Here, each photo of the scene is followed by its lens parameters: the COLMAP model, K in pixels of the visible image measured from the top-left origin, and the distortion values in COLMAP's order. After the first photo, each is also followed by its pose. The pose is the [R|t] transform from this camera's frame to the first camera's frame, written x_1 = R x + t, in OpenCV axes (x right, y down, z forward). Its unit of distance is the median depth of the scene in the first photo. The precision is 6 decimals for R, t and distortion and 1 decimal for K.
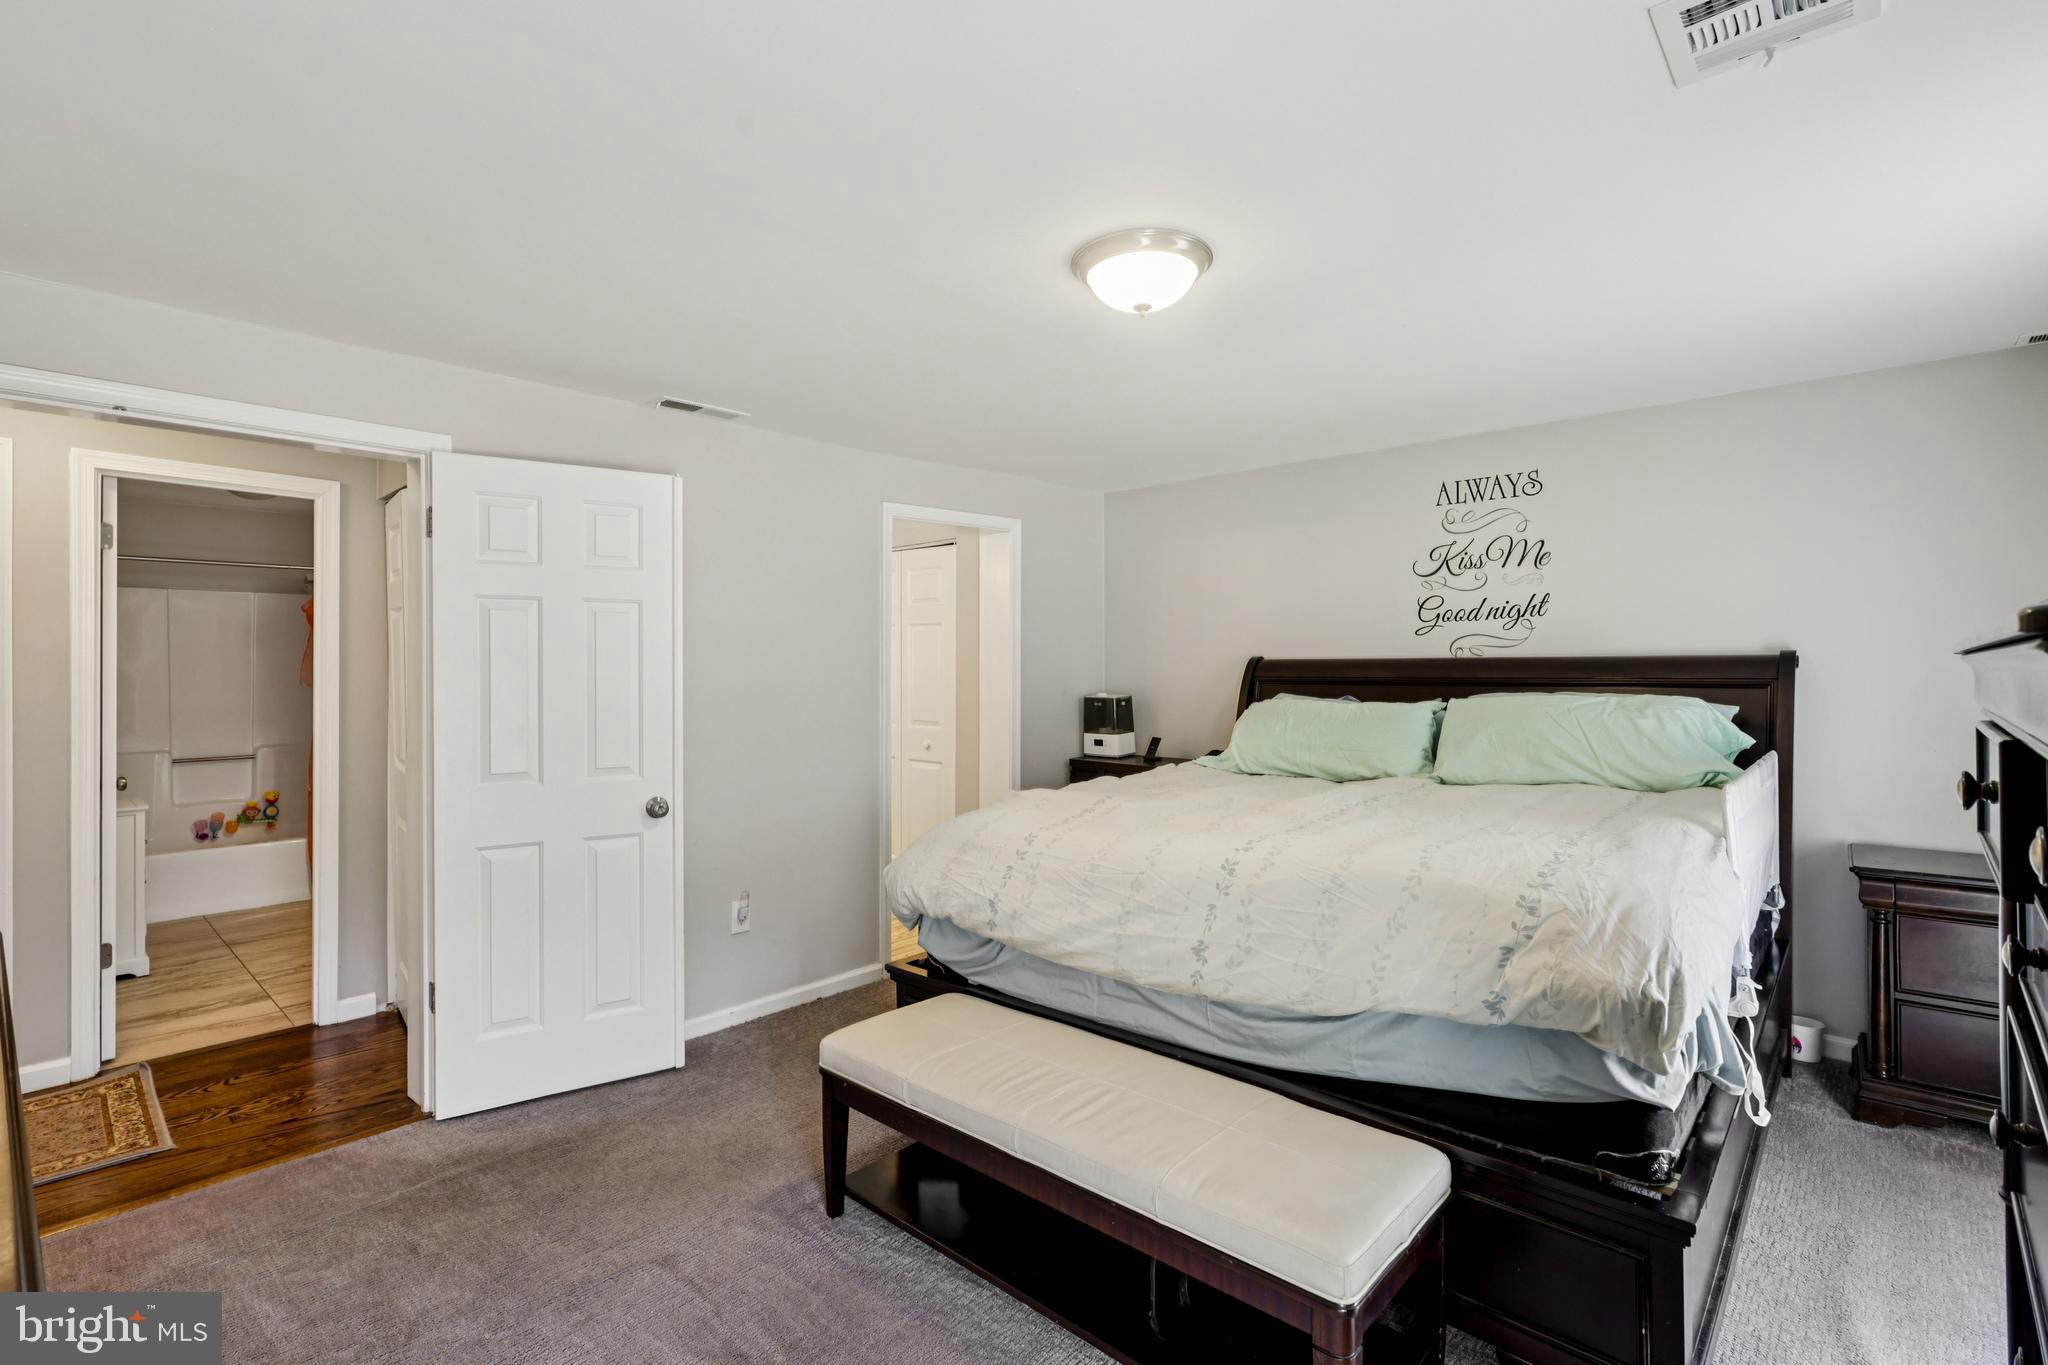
lens RADIAL K [[957.9, 0, 1018.1], [0, 957.9, 668.4], [0, 0, 1]] dist [-0.000903, 0.006225]
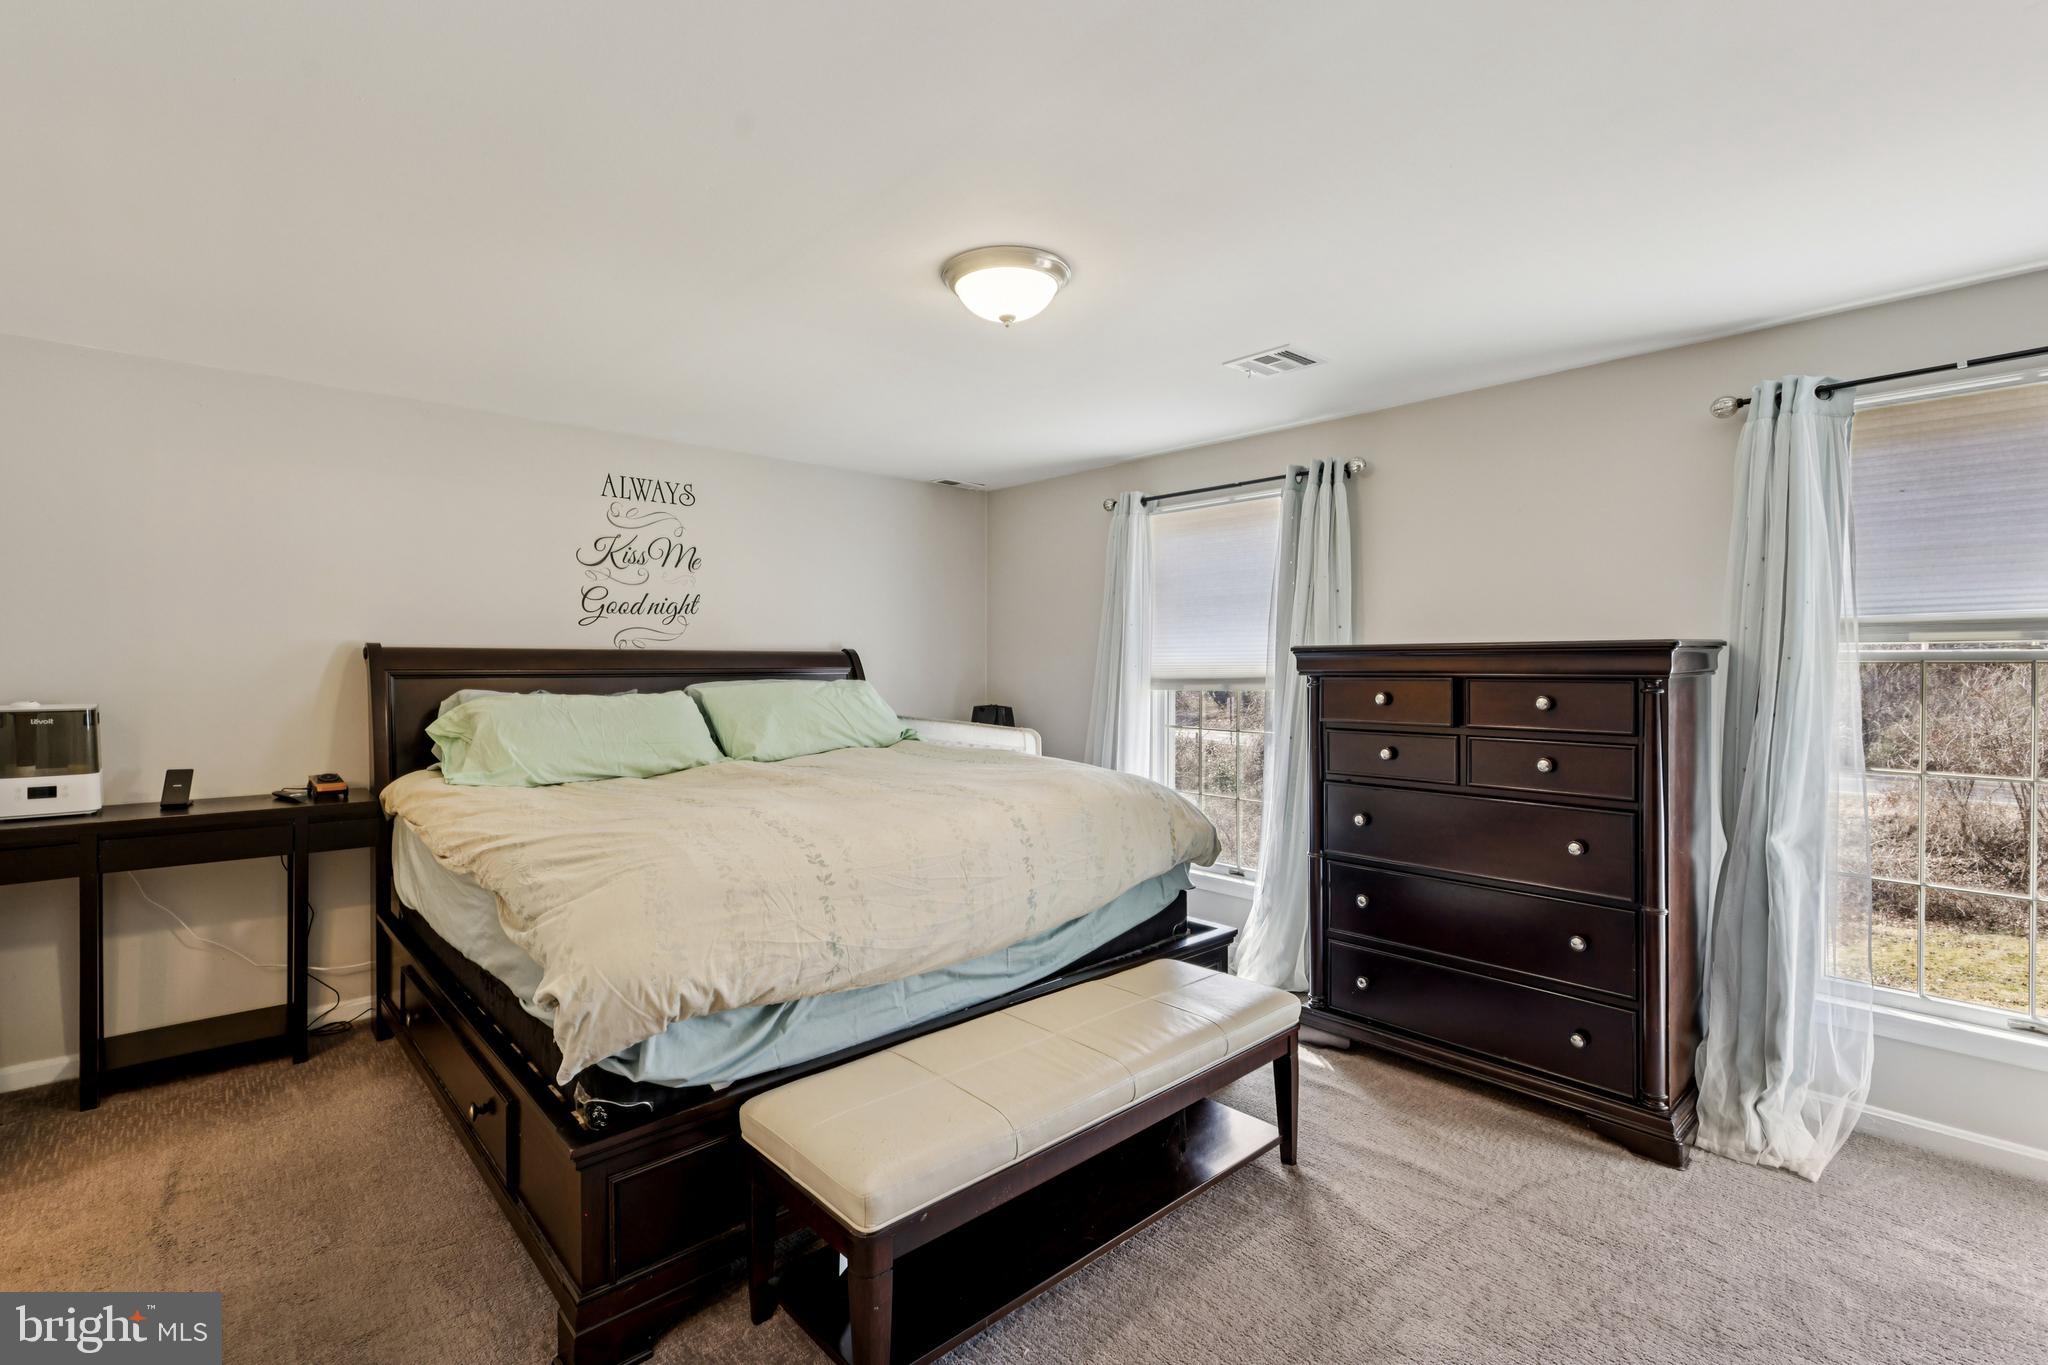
lens RADIAL K [[957.9, 0, 1018.1], [0, 957.9, 668.4], [0, 0, 1]] dist [-0.000903, 0.006225]
pose [[0.085037, -0.003547, 0.996372, -0.534052], [0.000293, 0.999994, 0.003535, 0.005625], [-0.996378, -0.000009, 0.085037, 0.505390]]
